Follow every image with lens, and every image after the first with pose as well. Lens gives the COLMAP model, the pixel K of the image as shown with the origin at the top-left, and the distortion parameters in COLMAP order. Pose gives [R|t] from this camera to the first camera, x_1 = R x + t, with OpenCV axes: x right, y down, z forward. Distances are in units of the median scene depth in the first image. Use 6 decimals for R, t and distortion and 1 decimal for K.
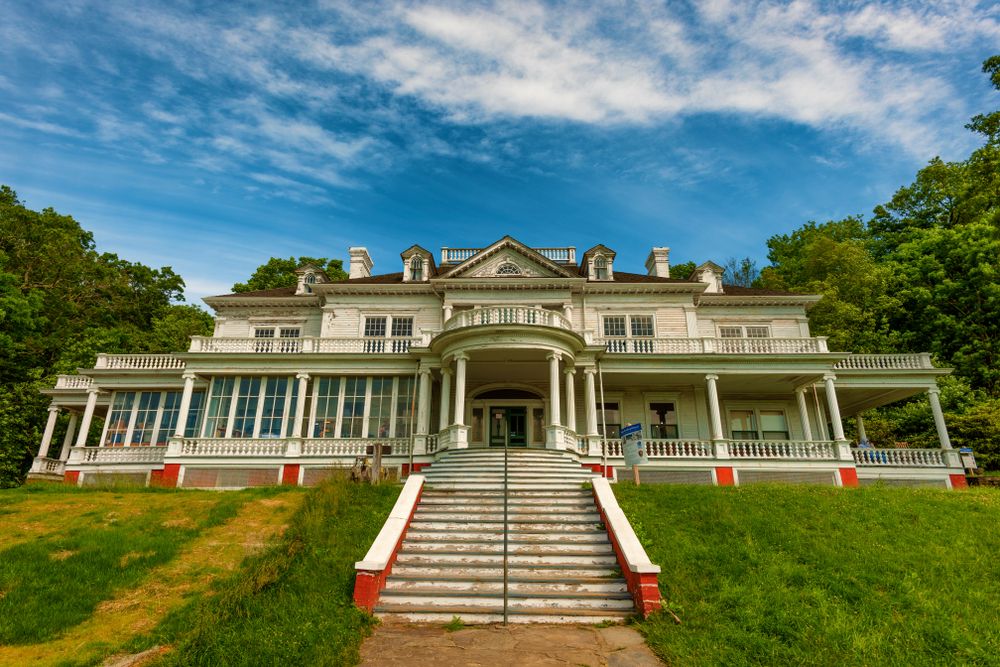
lens RADIAL K [[557.4, 0, 500.0], [0, 557.4, 333.5], [0, 0, 1]] dist [0.067921, 0.000513]
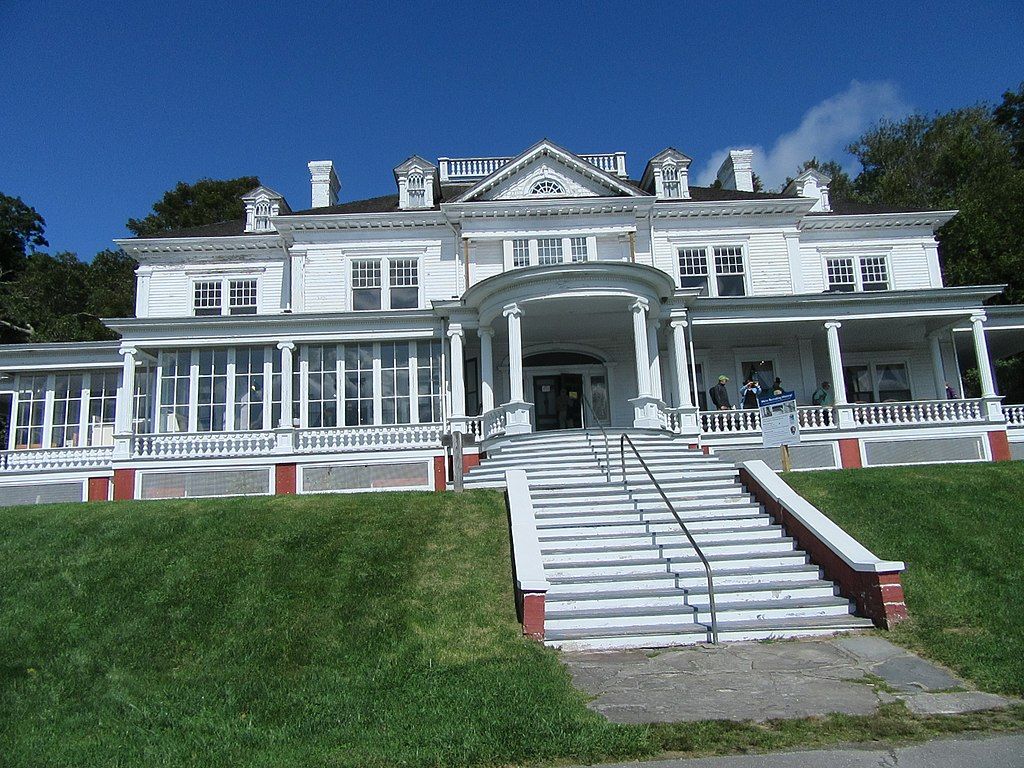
lens RADIAL K [[752.8, 0, 512.0], [0, 752.8, 384.0], [0, 0, 1]] dist [0.036975, -0.002531]
pose [[0.997050, -0.044147, 0.062785, -0.120231], [0.034921, 0.989377, 0.141117, -0.002909], [-0.068348, -0.138509, 0.988000, 0.005332]]
